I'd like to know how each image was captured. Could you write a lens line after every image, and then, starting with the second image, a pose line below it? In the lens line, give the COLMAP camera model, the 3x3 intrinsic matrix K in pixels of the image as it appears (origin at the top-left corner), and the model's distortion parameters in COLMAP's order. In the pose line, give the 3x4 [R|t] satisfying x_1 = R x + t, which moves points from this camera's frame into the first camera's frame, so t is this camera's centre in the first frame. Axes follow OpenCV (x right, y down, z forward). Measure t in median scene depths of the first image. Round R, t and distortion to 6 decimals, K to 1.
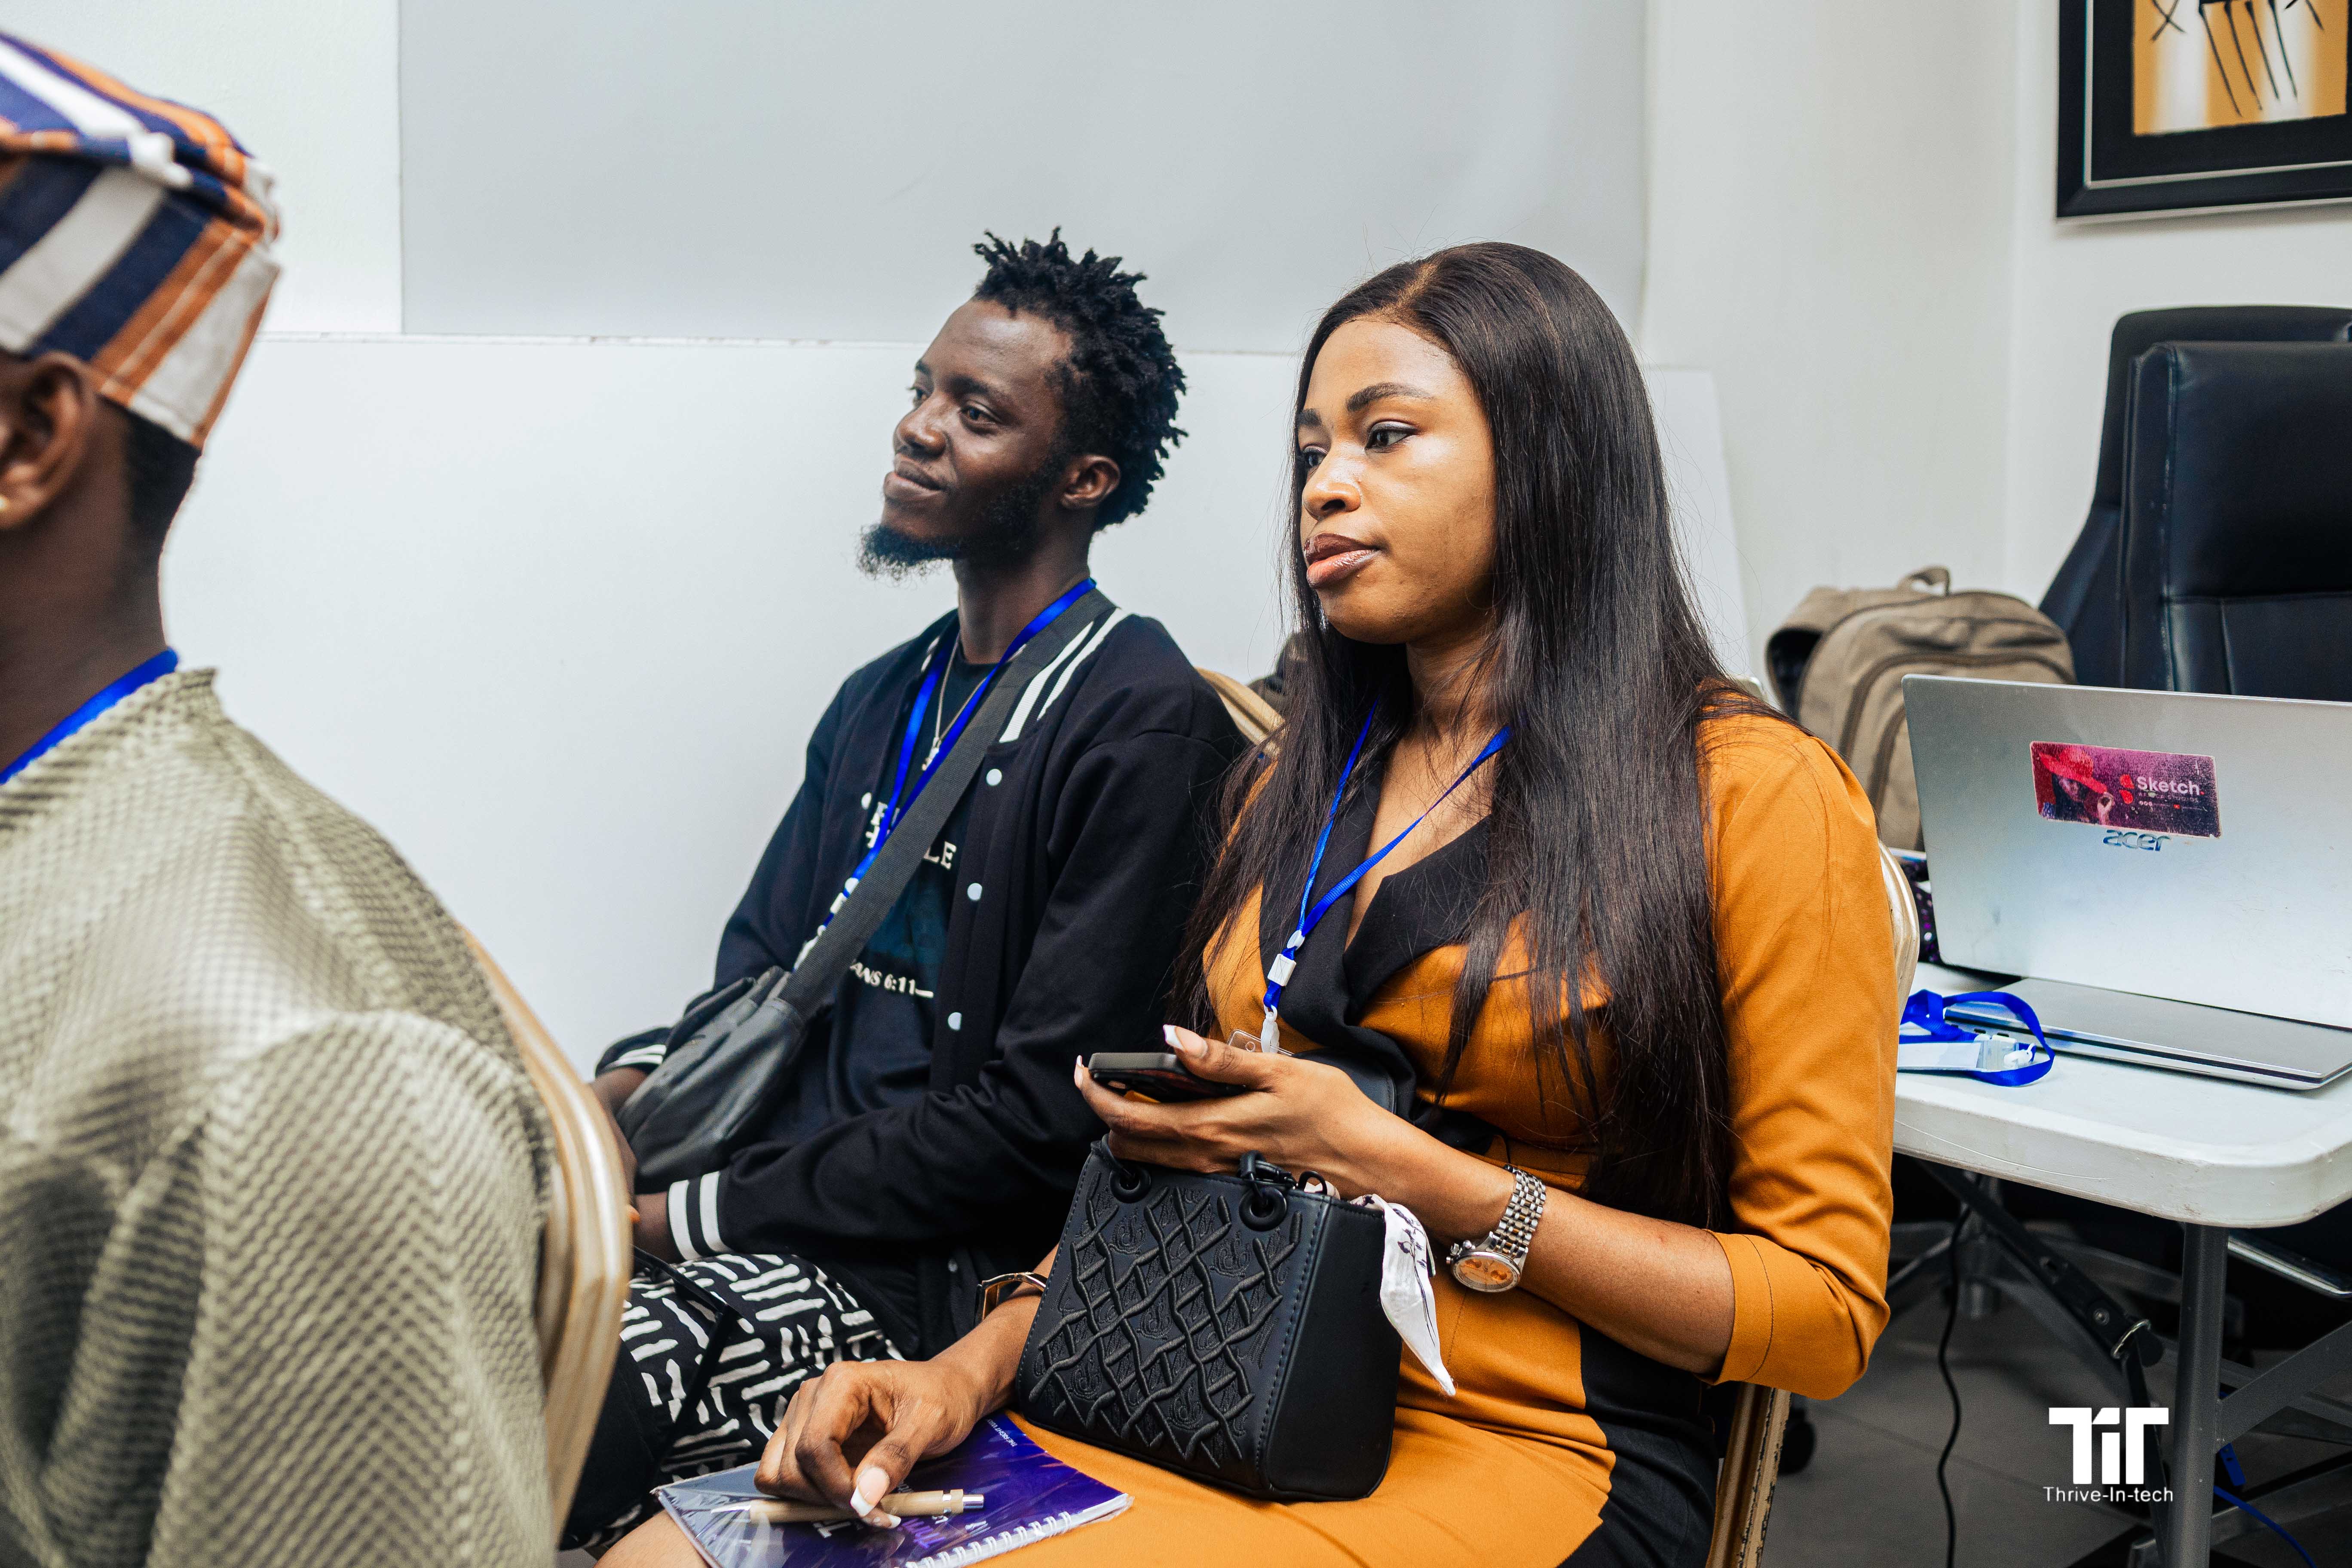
lens RADIAL K [[2262.7, 0, 1176.0], [0, 2262.7, 784.0], [0, 0, 1]] dist [-0.171633, 0.179191]
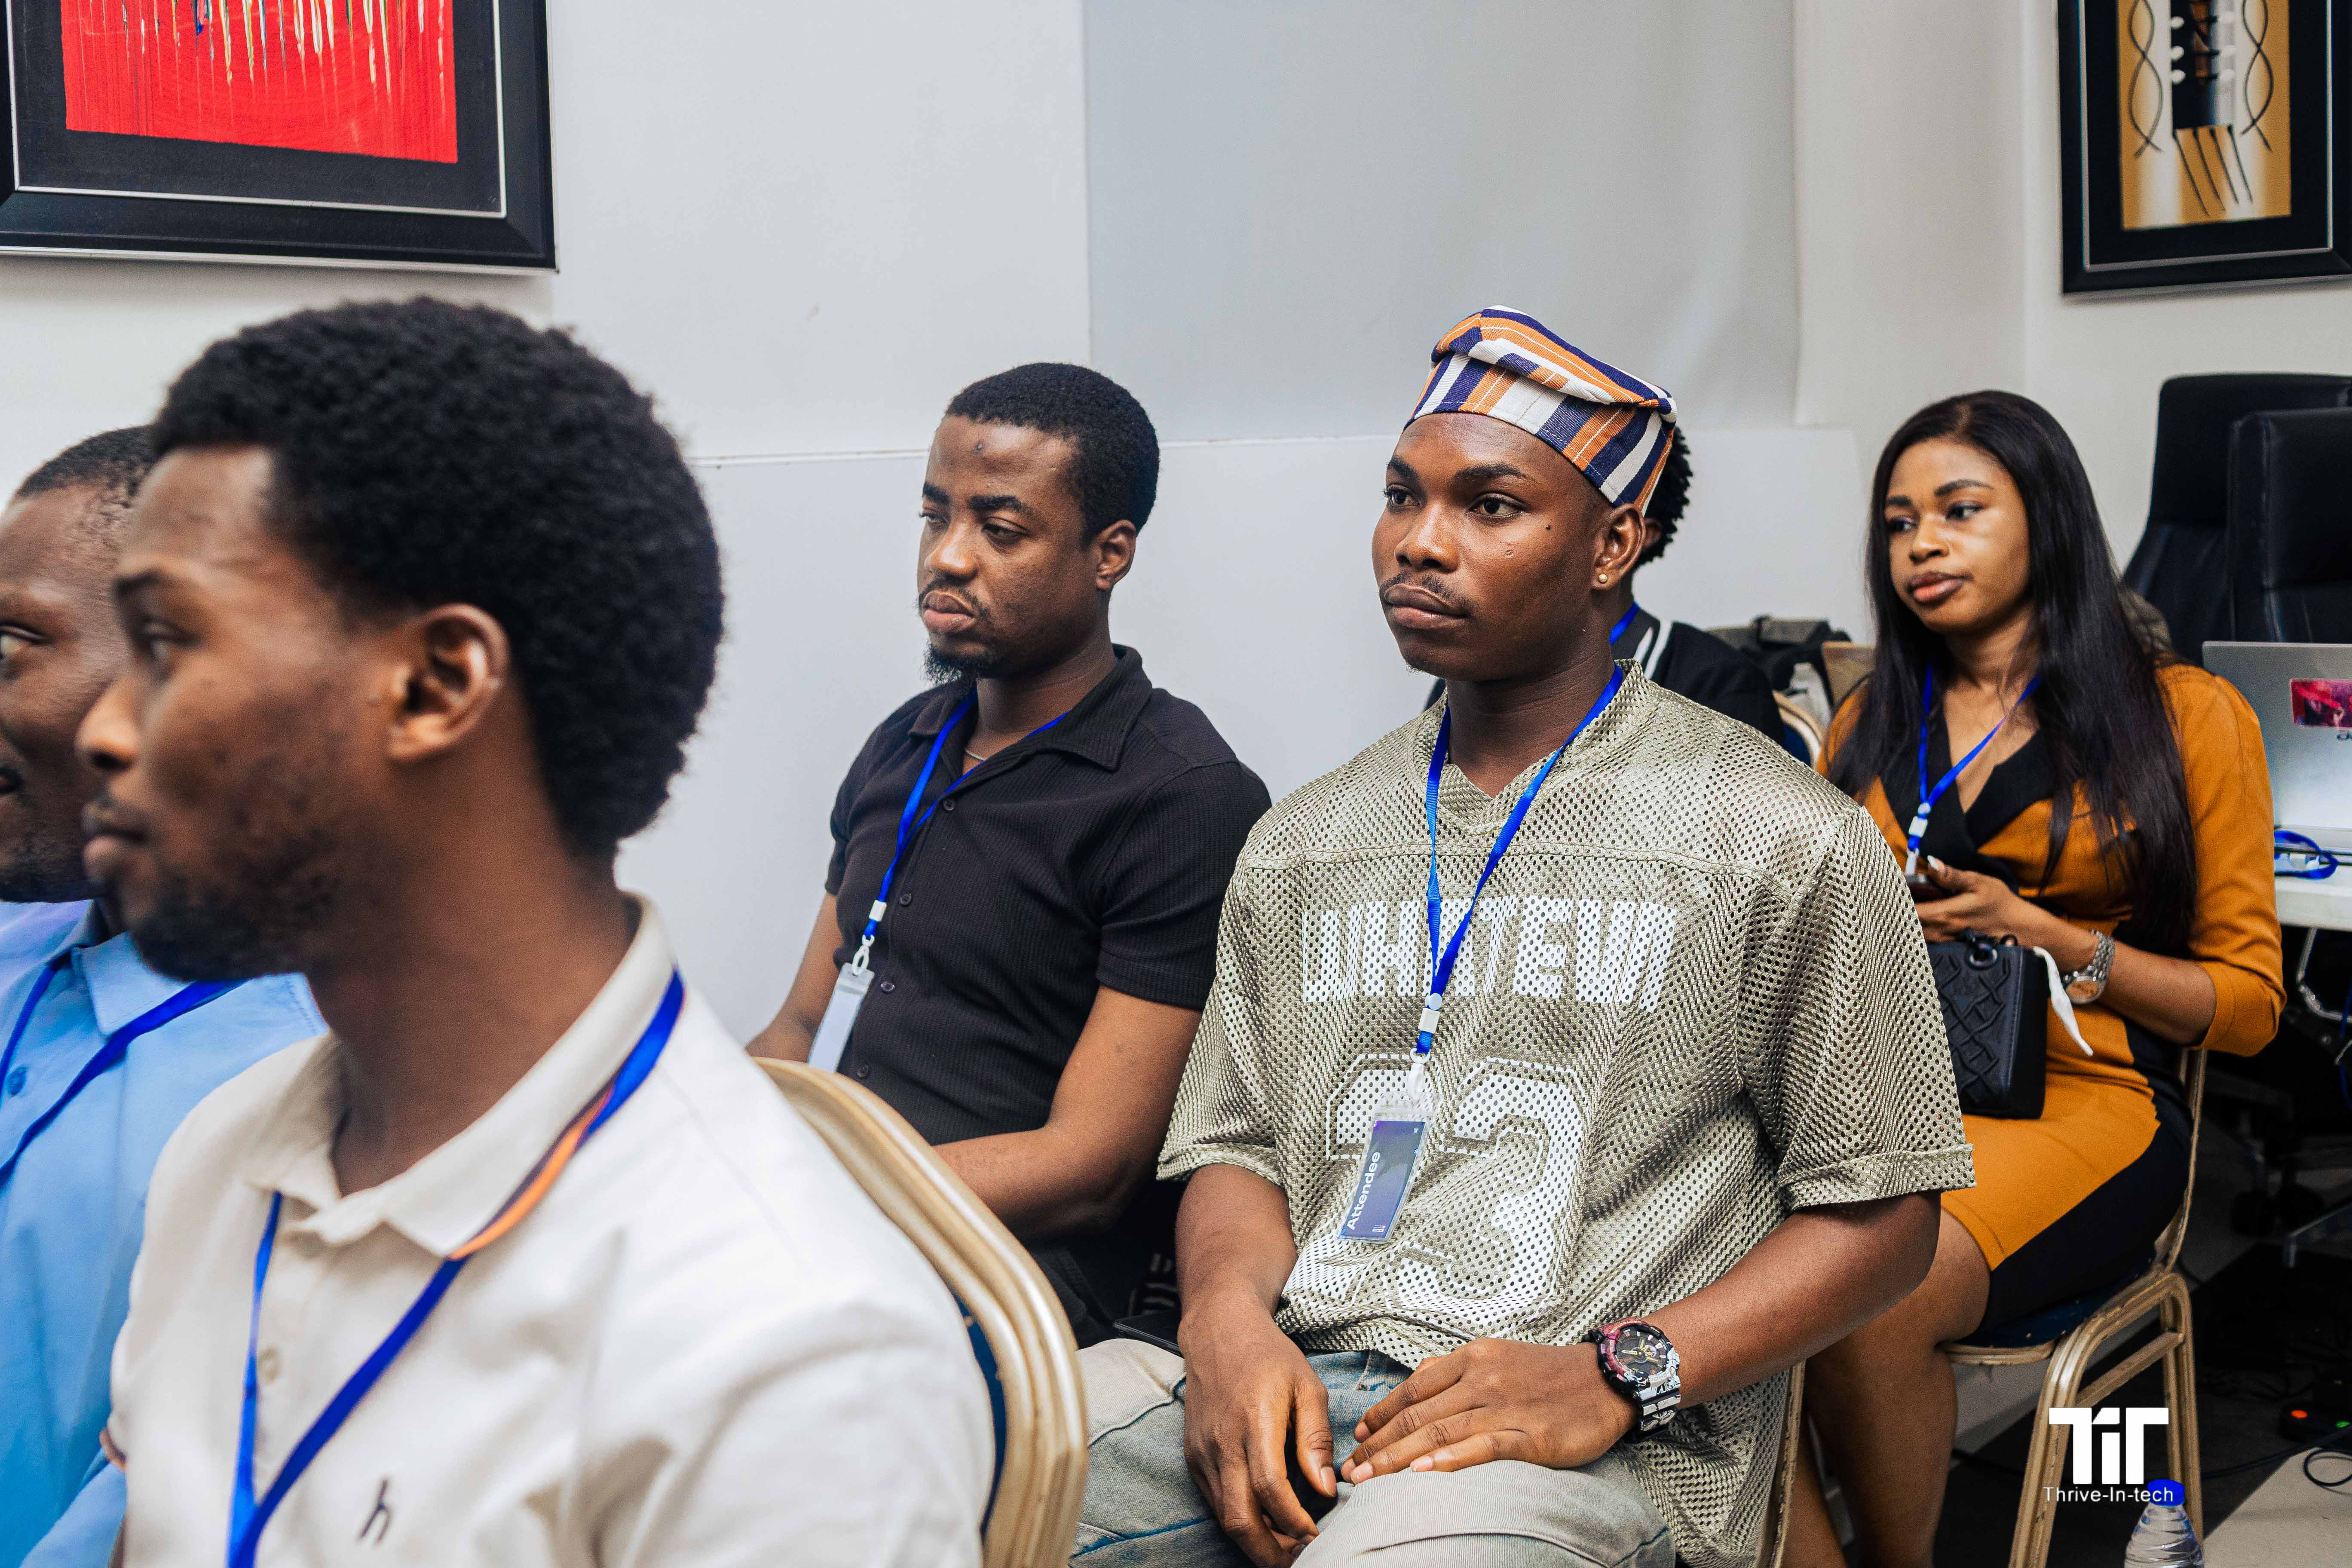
lens RADIAL K [[2262.7, 0, 1176.0], [0, 2262.7, 784.0], [0, 0, 1]] dist [-0.171633, 0.179191]
pose [[0.994986, -0.044949, 0.089350, -0.648470], [0.045931, 0.998904, -0.008962, 0.038588], [-0.088849, 0.013021, 0.995960, -0.604228]]
